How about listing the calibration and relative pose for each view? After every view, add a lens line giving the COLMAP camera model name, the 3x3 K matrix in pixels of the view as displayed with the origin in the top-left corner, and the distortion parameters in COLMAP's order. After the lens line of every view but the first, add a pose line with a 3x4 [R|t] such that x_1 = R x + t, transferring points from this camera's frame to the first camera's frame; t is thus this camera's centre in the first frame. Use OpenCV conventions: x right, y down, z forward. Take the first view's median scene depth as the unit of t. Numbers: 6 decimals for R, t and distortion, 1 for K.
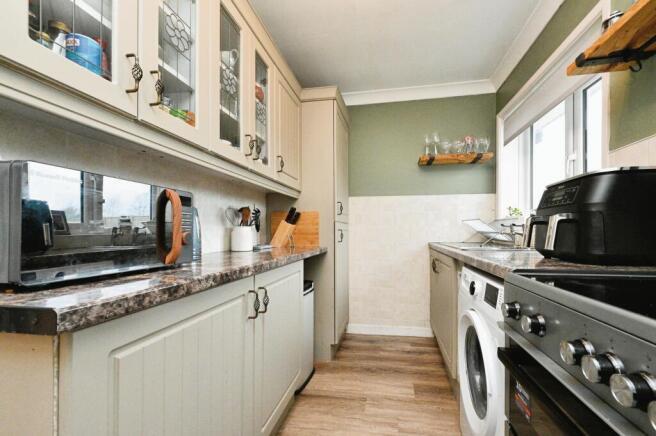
lens RADIAL K [[265.4, 0, 344.2], [0, 265.4, 228.5], [0, 0, 1]] dist [0.004692, -0.001516]
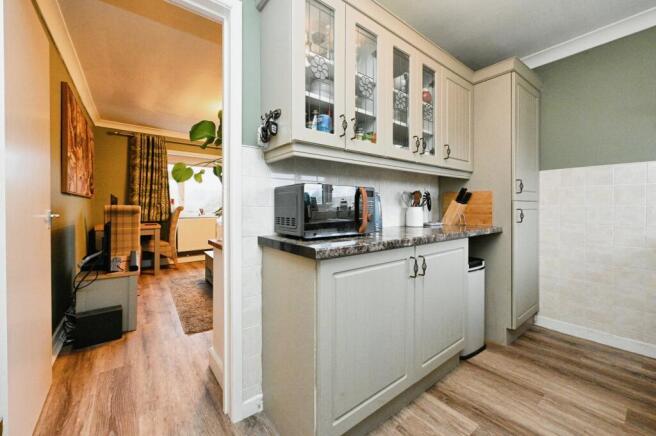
lens RADIAL K [[265.4, 0, 333.0], [0, 265.4, 205.2], [0, 0, 1]] dist [0.004692, -0.001516]
pose [[0.738770, 0.002686, -0.673952, 0.175741], [0.005628, 0.999933, 0.010154, -0.030770], [0.673934, -0.011294, 0.738705, -0.179266]]
